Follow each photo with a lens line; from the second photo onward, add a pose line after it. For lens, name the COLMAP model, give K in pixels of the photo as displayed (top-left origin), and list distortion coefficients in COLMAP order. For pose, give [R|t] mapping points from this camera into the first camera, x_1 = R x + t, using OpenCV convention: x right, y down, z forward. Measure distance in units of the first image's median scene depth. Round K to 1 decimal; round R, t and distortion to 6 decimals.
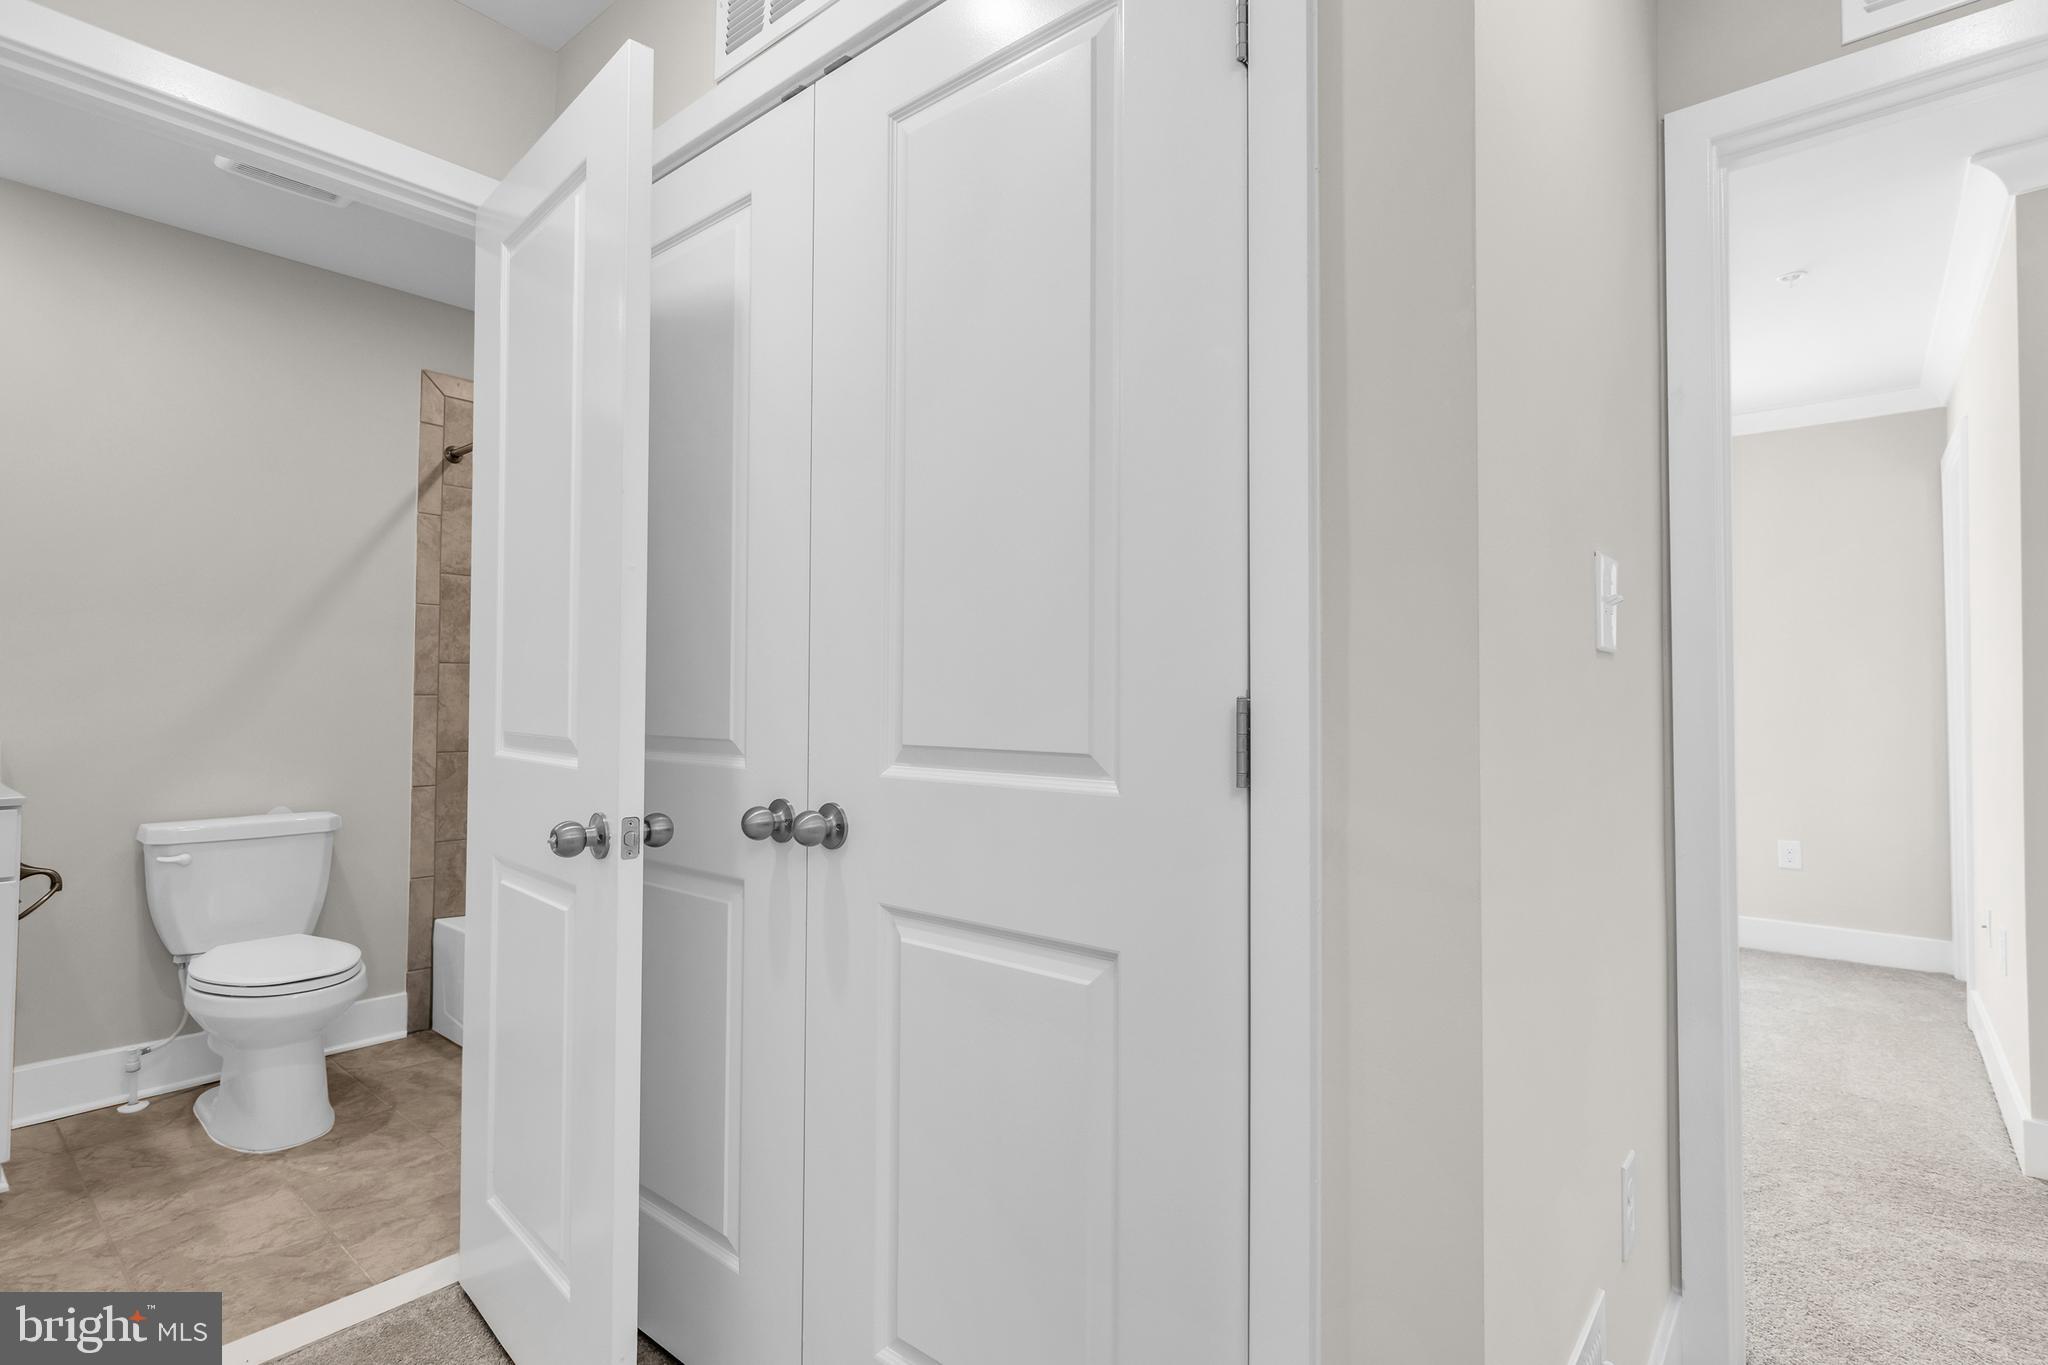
lens RADIAL K [[997.5, 0, 1032.4], [0, 997.5, 677.3], [0, 0, 1]] dist [0.003534, 0.000514]
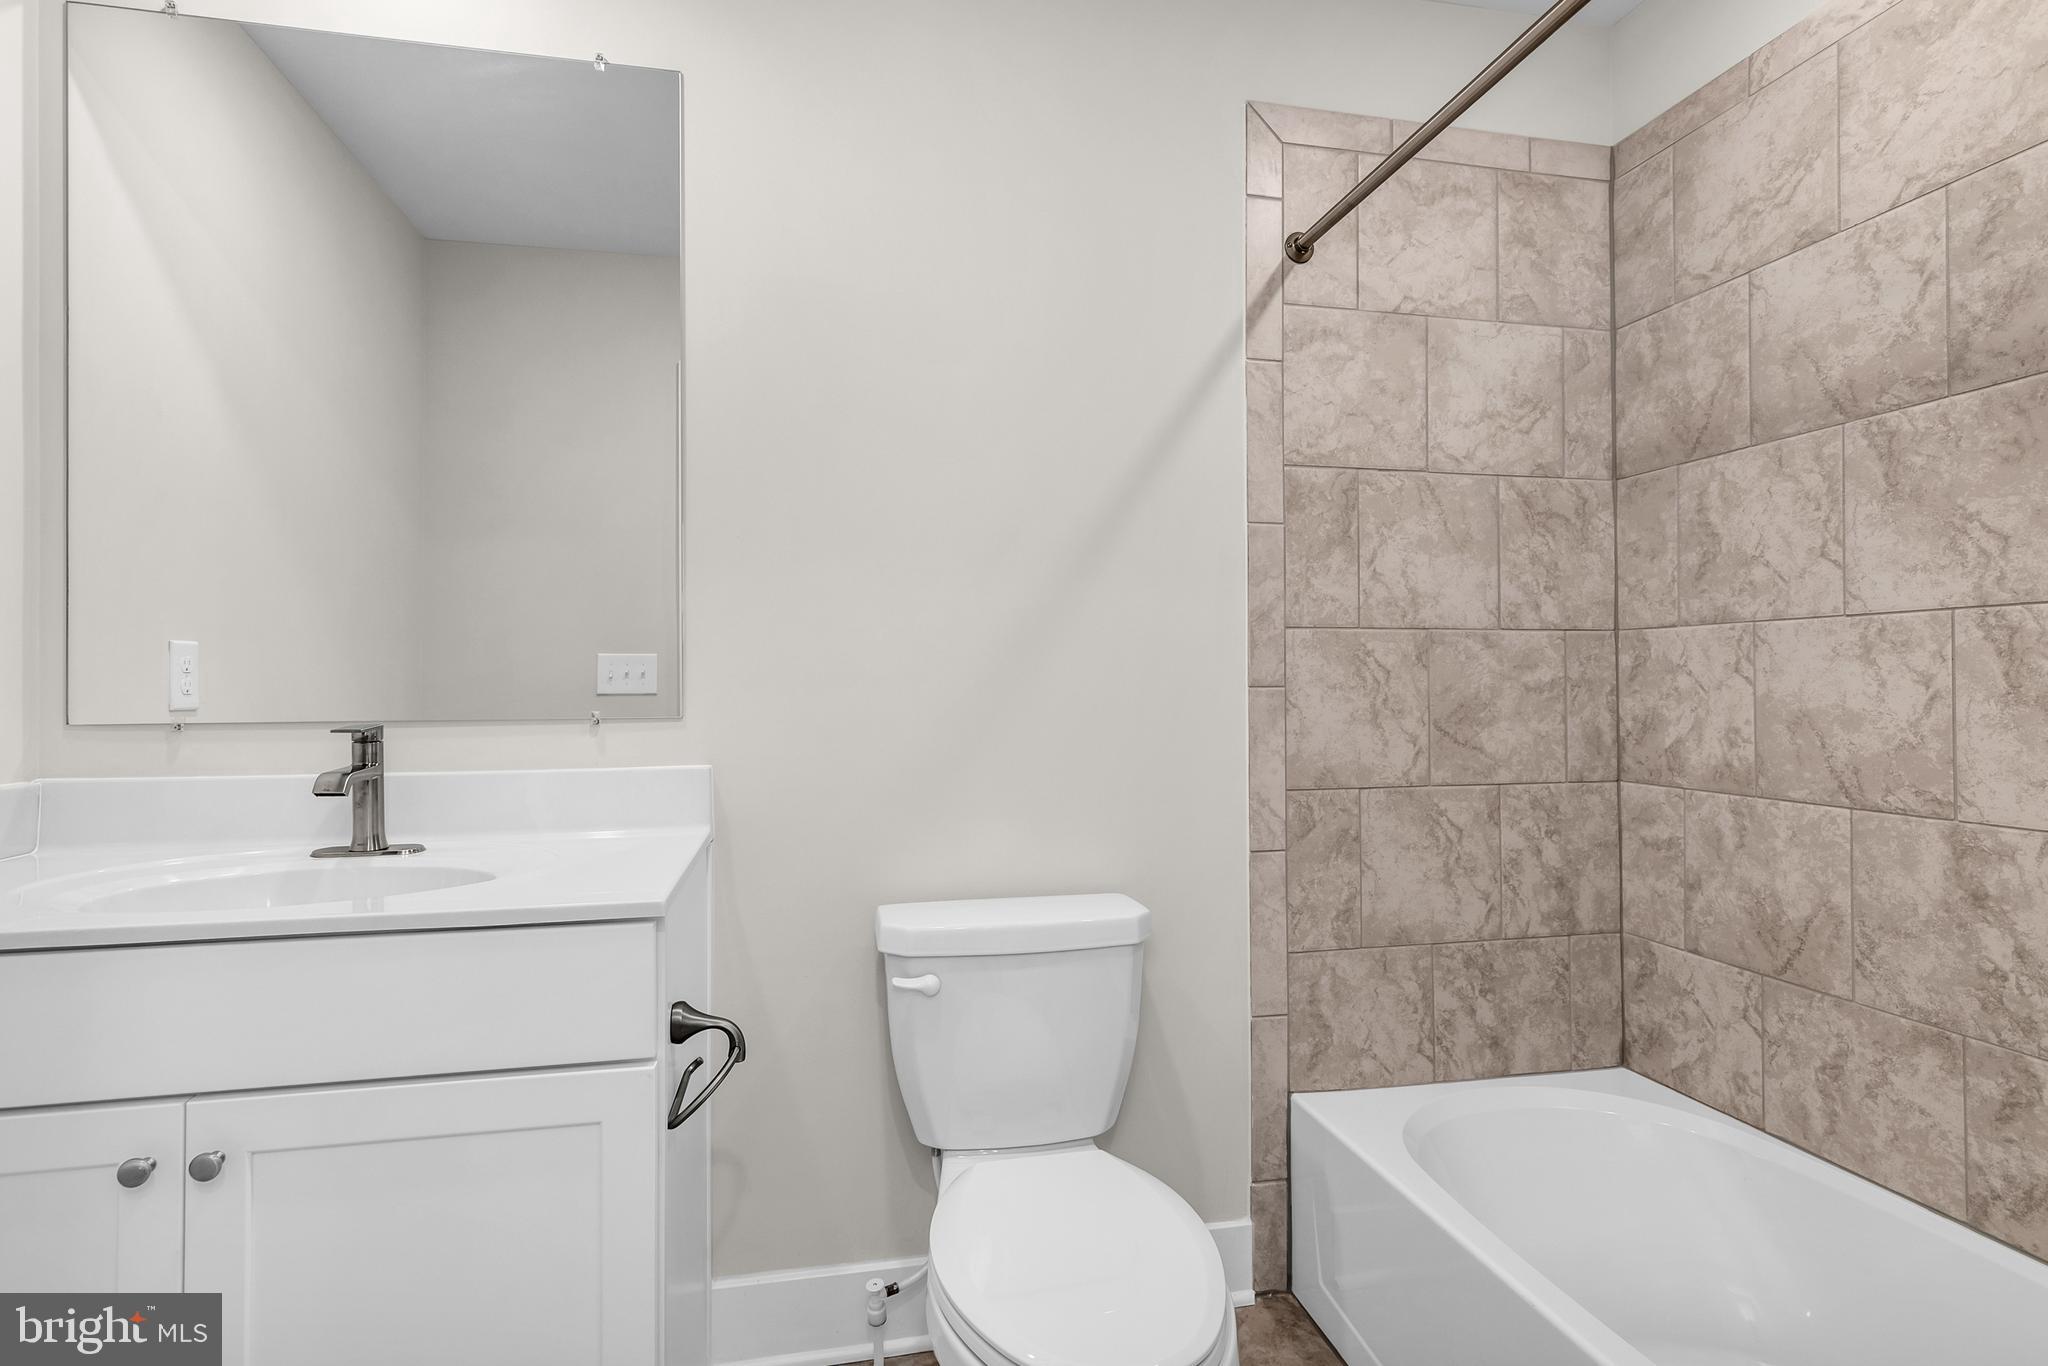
lens RADIAL K [[997.5, 0, 1021.8], [0, 997.5, 678.8], [0, 0, 1]] dist [0.003534, 0.000514]
pose [[0.781139, -0.013631, -0.624208, -0.436680], [0.024876, 0.999647, 0.009301, 0.005612], [0.623861, -0.022793, 0.781203, 0.573299]]
